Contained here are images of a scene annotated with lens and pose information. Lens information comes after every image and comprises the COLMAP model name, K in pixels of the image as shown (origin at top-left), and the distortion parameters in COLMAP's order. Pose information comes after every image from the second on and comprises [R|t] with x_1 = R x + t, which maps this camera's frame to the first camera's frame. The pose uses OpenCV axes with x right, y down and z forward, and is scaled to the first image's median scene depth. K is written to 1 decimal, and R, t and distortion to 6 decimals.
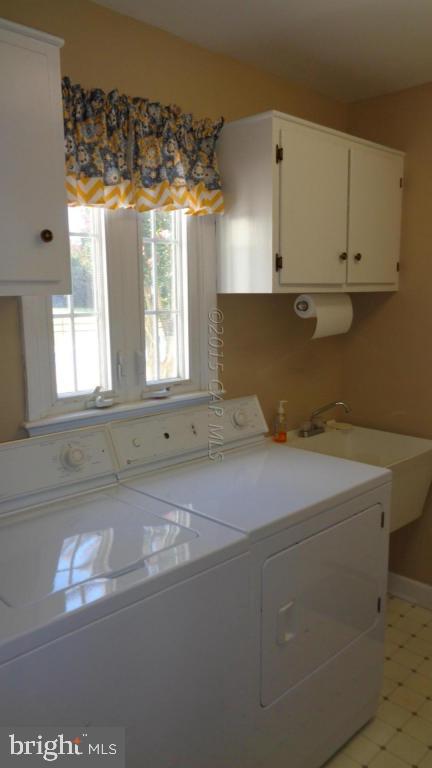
lens RADIAL K [[582.8, 0, 215.3], [0, 582.8, 384.8], [0, 0, 1]] dist [0.001755, 0.013138]
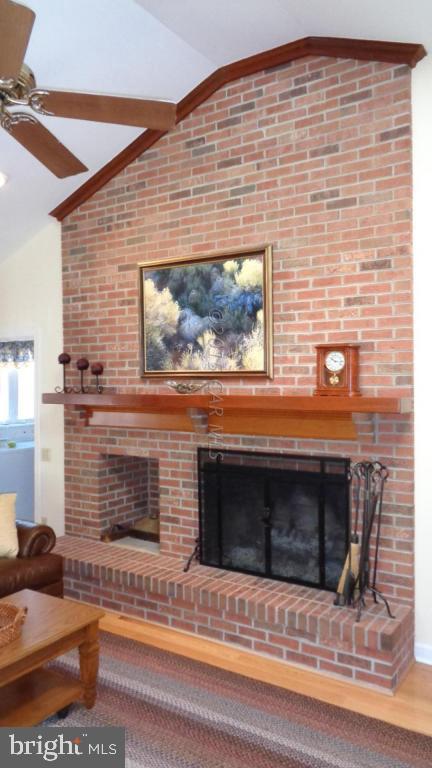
lens RADIAL K [[582.8, 0, 217.3], [0, 582.8, 382.6], [0, 0, 1]] dist [0.001755, 0.013138]
pose [[0.979704, 0.002490, 0.200435, 0.341561], [0.027265, 0.988974, -0.145556, 0.327708], [-0.198587, 0.148067, 0.968834, -2.620097]]
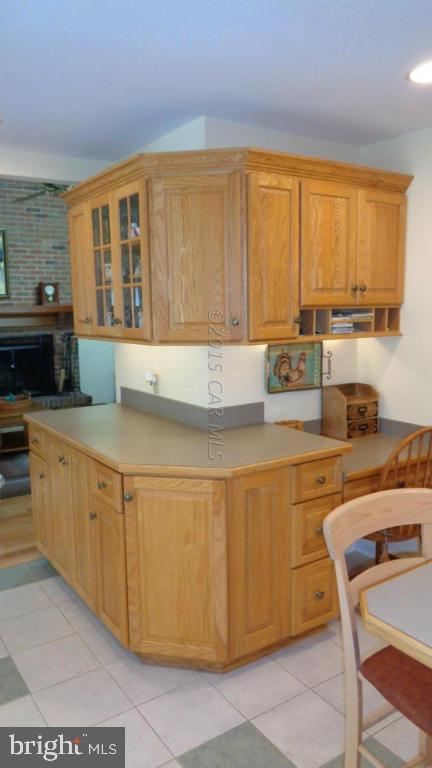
lens RADIAL K [[582.8, 0, 216.6], [0, 582.8, 383.1], [0, 0, 1]] dist [0.001755, 0.013138]
pose [[0.188885, -0.121622, 0.974439, -2.171168], [0.167234, 0.981790, 0.090123, 0.445154], [-0.967655, 0.145936, 0.205784, -2.768703]]
